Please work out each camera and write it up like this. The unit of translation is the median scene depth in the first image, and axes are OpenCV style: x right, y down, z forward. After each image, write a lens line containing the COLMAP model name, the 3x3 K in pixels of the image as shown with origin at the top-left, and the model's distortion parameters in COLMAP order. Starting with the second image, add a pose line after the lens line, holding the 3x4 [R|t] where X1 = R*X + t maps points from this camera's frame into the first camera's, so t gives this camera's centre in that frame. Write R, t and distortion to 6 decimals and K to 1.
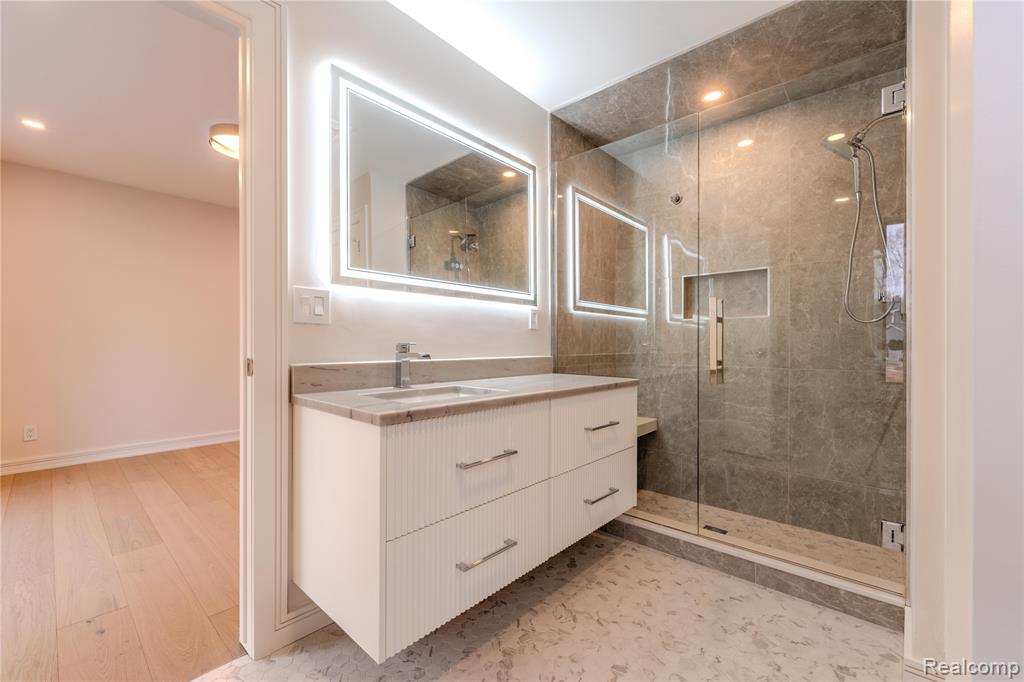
lens RADIAL K [[424.5, 0, 505.6], [0, 424.5, 346.5], [0, 0, 1]] dist [0.002165, -0.000701]
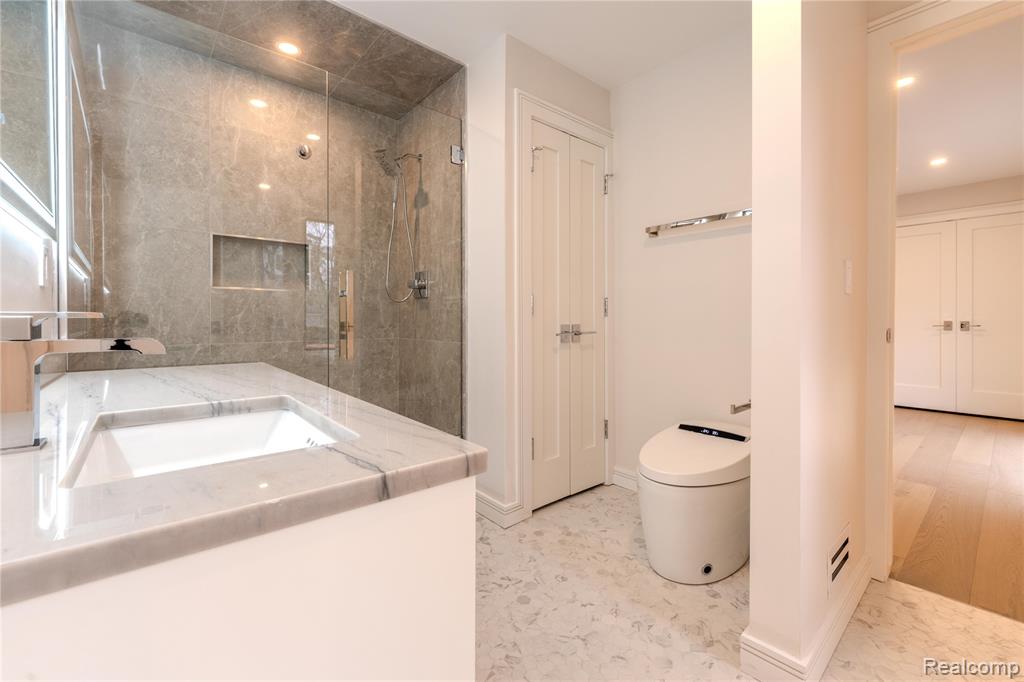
lens RADIAL K [[424.5, 0, 510.6], [0, 424.5, 321.9], [0, 0, 1]] dist [0.002165, -0.000701]
pose [[0.139401, -0.006636, 0.990214, -0.361160], [0.003294, 0.999975, 0.006238, -0.000955], [-0.990231, 0.002393, 0.139419, 0.397129]]
